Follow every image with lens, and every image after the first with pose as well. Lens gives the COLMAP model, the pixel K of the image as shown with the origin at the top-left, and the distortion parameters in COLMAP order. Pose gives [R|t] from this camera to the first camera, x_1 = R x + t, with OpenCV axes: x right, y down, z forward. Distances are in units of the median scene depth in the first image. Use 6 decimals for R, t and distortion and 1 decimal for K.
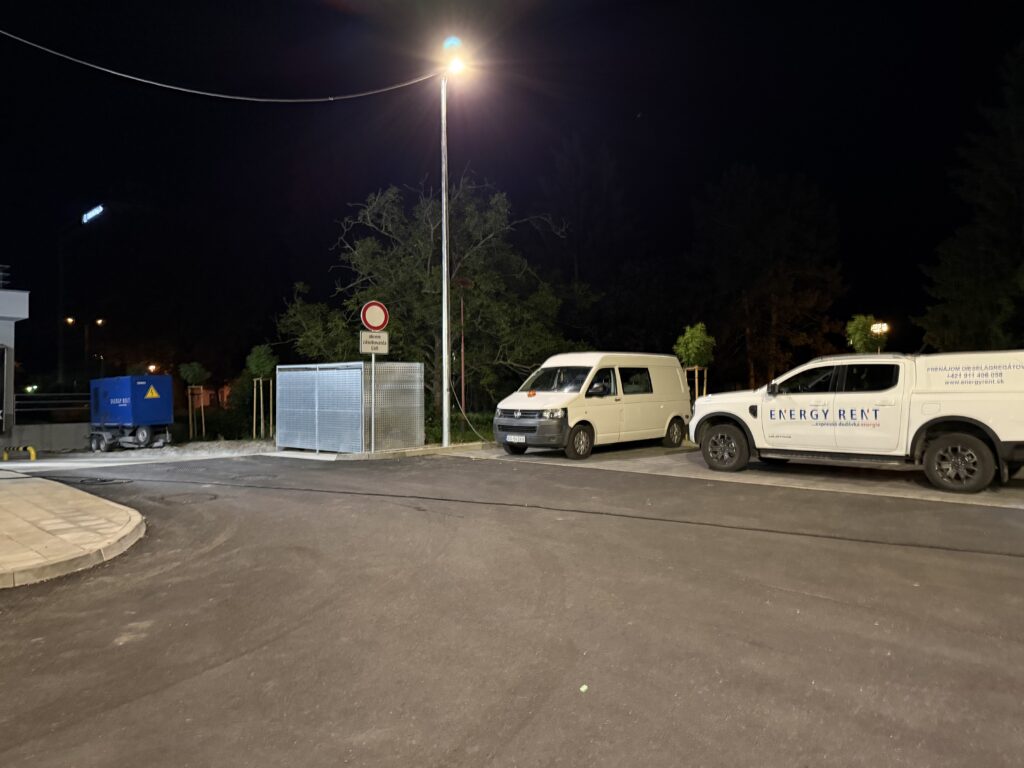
lens RADIAL K [[724.1, 0, 512.1], [0, 724.1, 383.7], [0, 0, 1]] dist [0.004845, -0.000115]
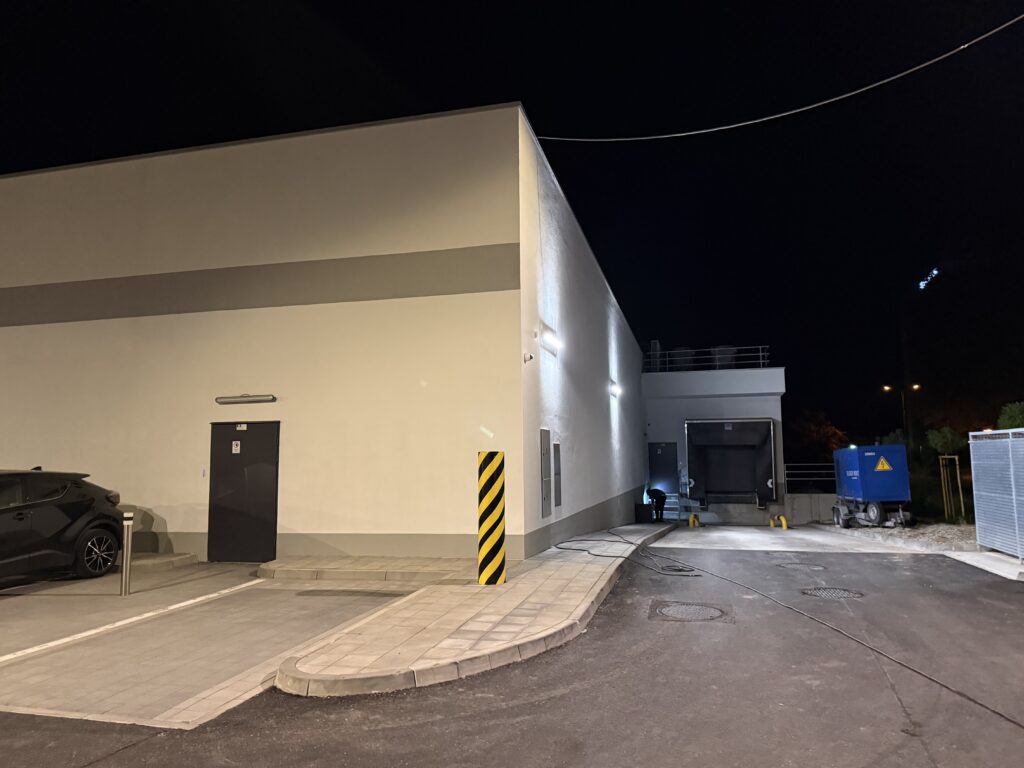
lens RADIAL K [[724.1, 0, 511.7], [0, 724.1, 387.1], [0, 0, 1]] dist [0.004845, -0.000115]
pose [[0.482918, -0.088274, -0.871205, 0.066649], [0.014757, 0.995585, -0.092696, -0.006430], [0.875541, 0.031908, 0.482088, 0.170158]]
